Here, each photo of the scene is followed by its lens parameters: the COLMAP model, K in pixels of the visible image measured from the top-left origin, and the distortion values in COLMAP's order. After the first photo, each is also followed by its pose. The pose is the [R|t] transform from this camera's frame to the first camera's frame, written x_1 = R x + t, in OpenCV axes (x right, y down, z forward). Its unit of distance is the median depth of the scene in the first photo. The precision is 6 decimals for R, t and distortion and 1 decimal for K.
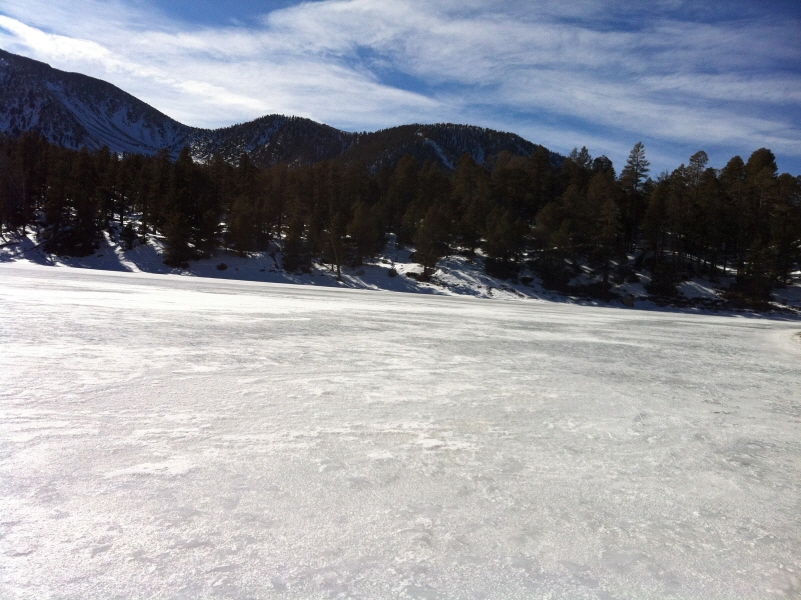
lens RADIAL K [[785.1, 0, 400.2], [0, 785.1, 322.7], [0, 0, 1]] dist [0.109959, -0.408526]
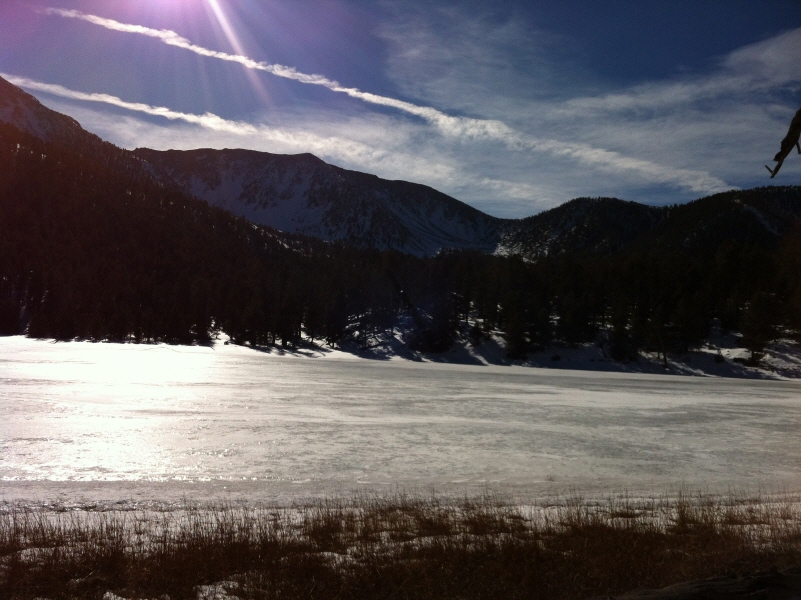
lens RADIAL K [[785.1, 0, 400.2], [0, 785.1, 322.7], [0, 0, 1]] dist [0.109959, -0.408526]
pose [[0.925700, -0.044507, -0.375630, -0.005185], [0.005328, 0.994489, -0.104703, -0.003187], [0.378220, 0.094922, 0.920836, -0.128962]]
